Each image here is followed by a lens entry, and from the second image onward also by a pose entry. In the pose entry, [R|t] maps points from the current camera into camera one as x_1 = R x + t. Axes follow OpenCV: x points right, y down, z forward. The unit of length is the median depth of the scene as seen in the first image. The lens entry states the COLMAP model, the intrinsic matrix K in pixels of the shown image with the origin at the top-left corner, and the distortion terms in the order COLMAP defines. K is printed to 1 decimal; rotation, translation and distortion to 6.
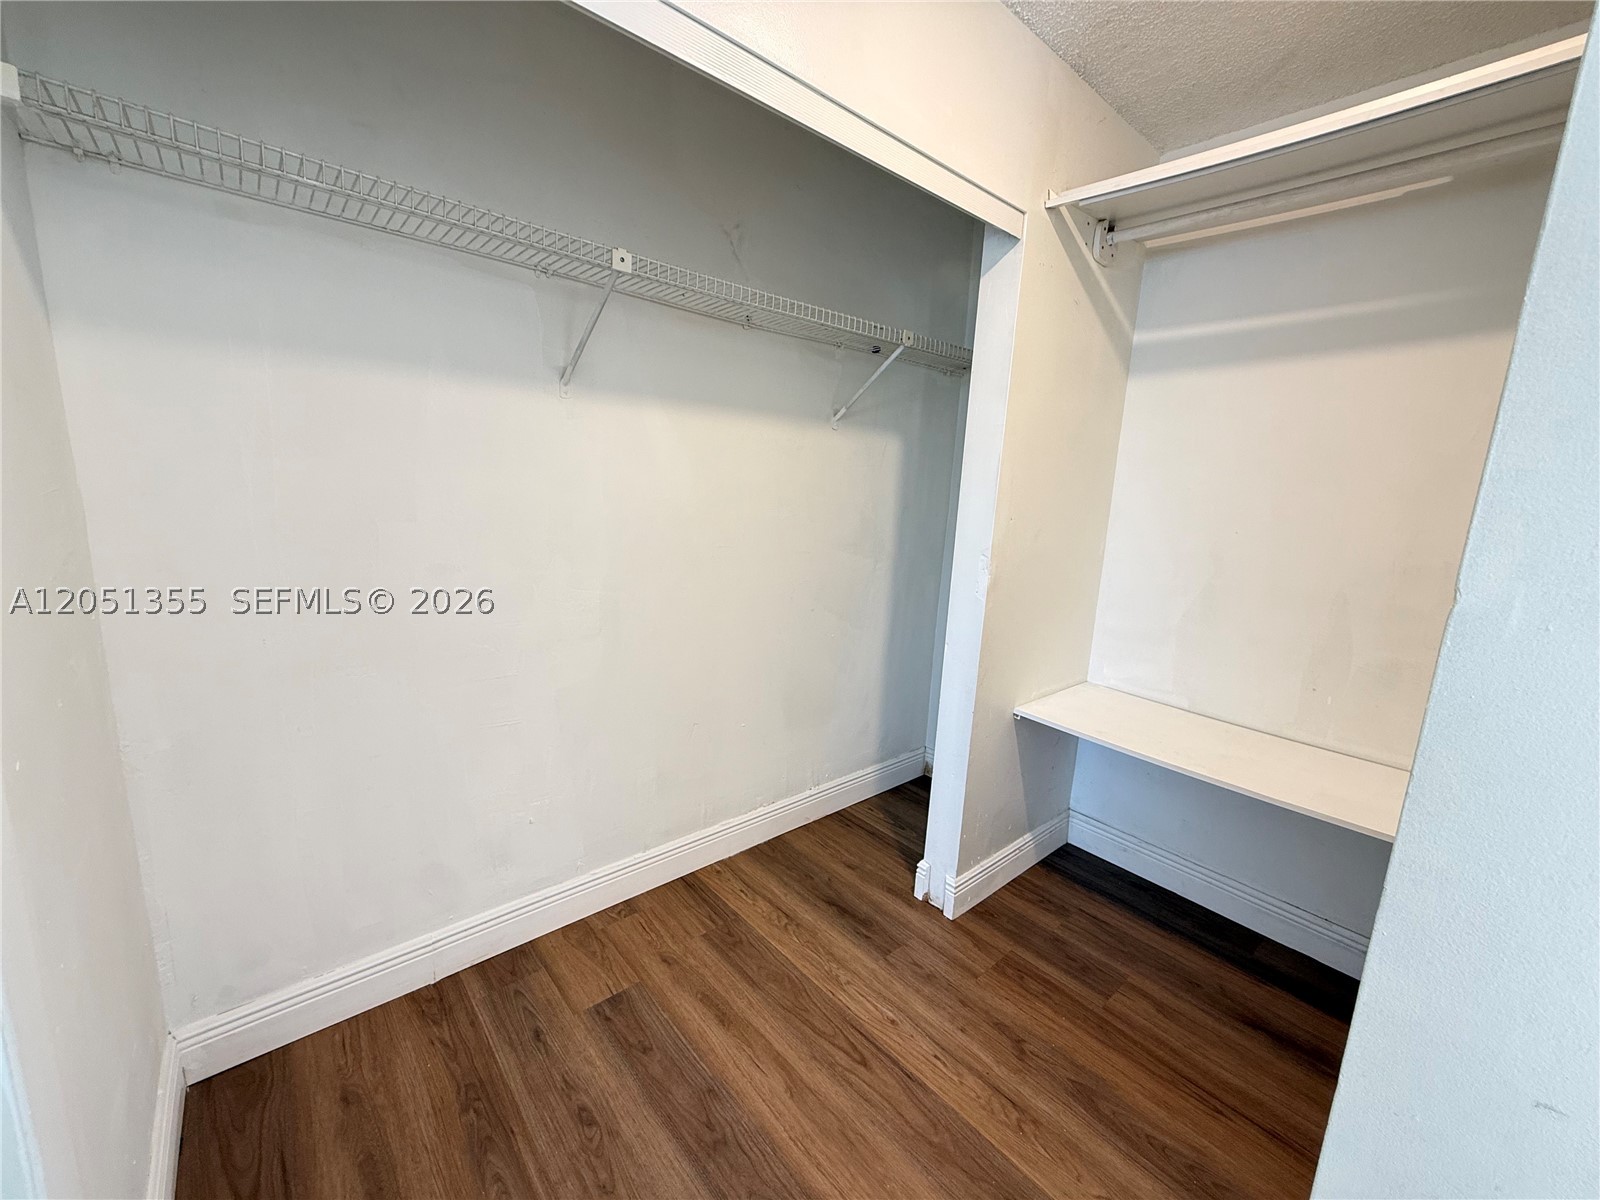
lens RADIAL K [[643.6, 0, 806.3], [0, 643.6, 600.9], [0, 0, 1]] dist [0.002045, 0.000347]
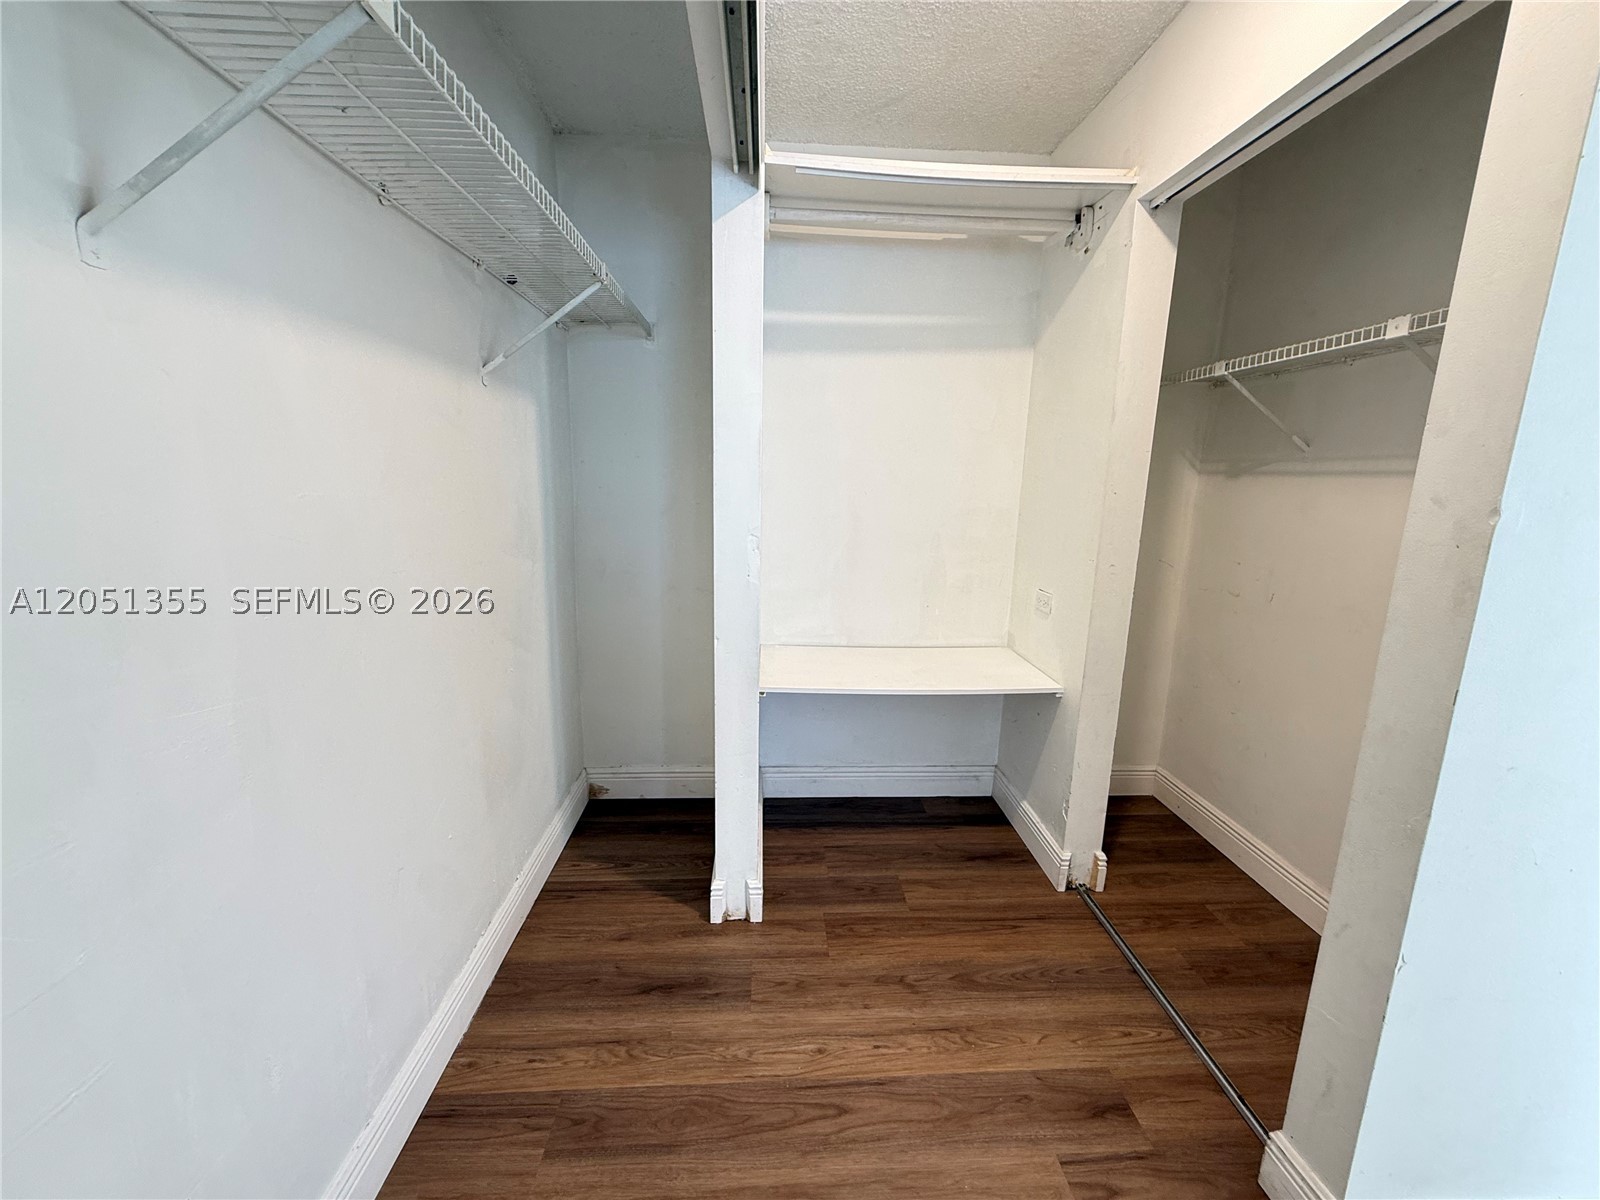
lens RADIAL K [[643.6, 0, 796.3], [0, 643.6, 599.4], [0, 0, 1]] dist [0.002045, 0.000347]
pose [[0.614734, -0.189497, 0.765633, -0.425322], [0.161376, 0.980393, 0.113081, -0.075916], [-0.772049, 0.054040, 0.633261, 0.378720]]
